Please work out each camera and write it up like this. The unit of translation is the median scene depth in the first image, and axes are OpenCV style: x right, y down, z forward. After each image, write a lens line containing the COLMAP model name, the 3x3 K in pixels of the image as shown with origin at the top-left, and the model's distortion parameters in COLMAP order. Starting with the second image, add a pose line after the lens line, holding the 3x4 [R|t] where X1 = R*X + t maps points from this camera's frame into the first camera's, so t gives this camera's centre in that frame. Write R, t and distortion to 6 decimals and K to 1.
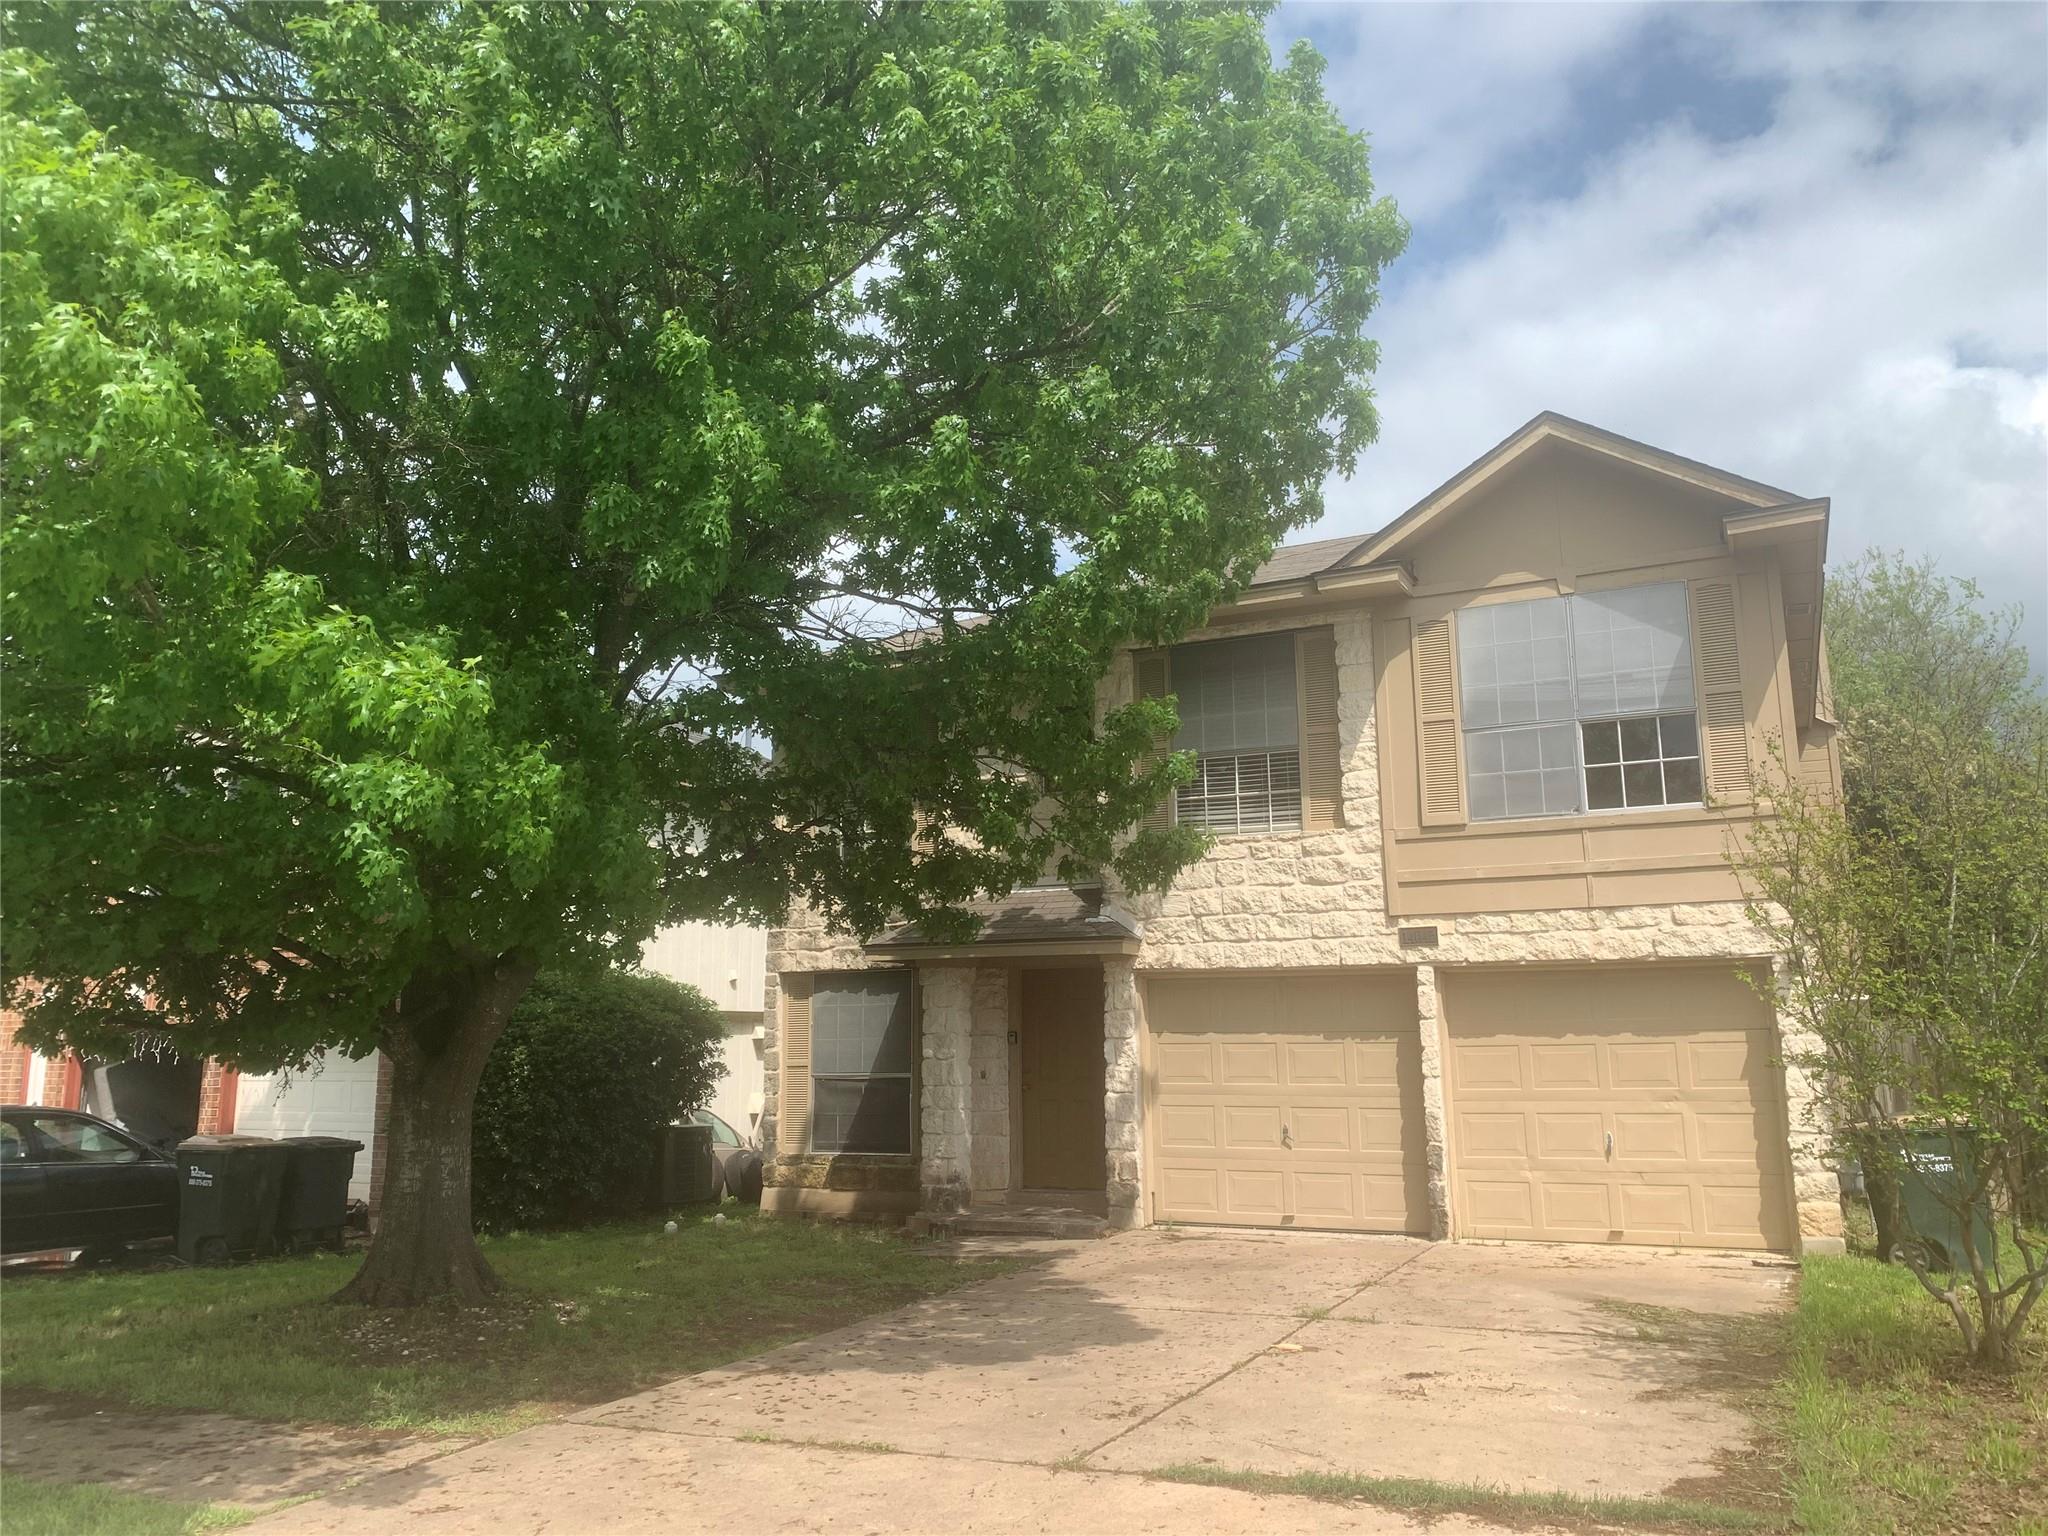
lens RADIAL K [[1554.6, 0, 1021.4], [0, 1554.6, 766.2], [0, 0, 1]] dist [-0.040951, 0.032509]
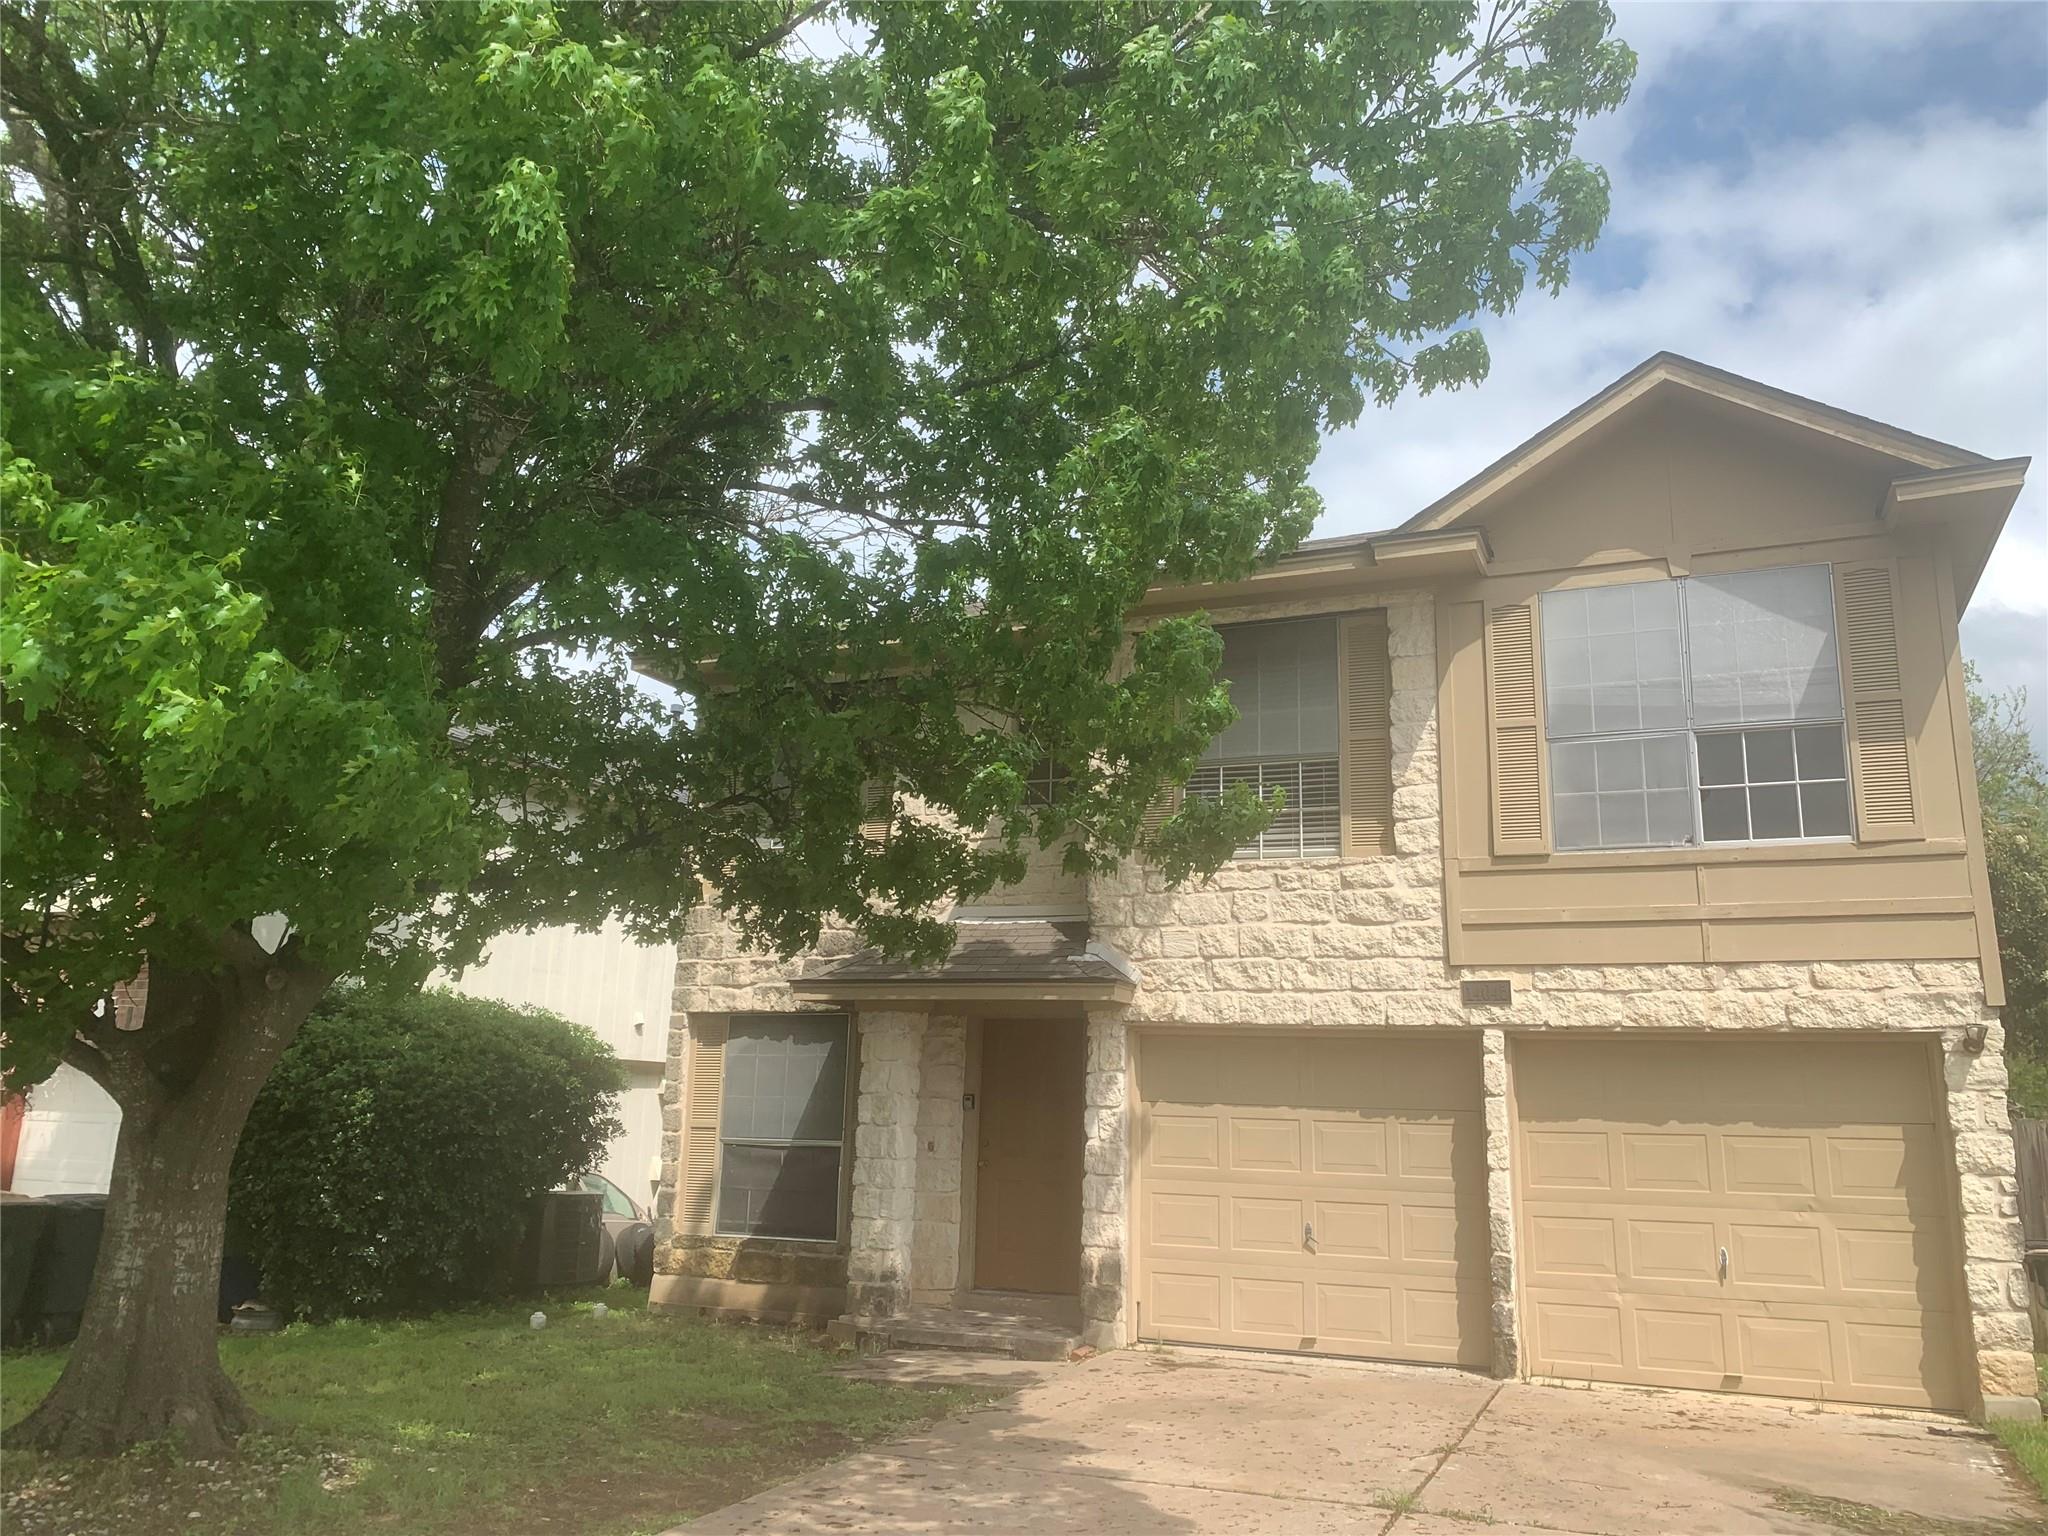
lens RADIAL K [[1554.6, 0, 1023.2], [0, 1554.6, 766.5], [0, 0, 1]] dist [-0.040951, 0.032509]
pose [[0.998263, 0.045156, 0.037836, -0.018589], [-0.043482, 0.998087, -0.043954, 0.039197], [-0.039748, 0.042233, 0.998317, 0.206407]]
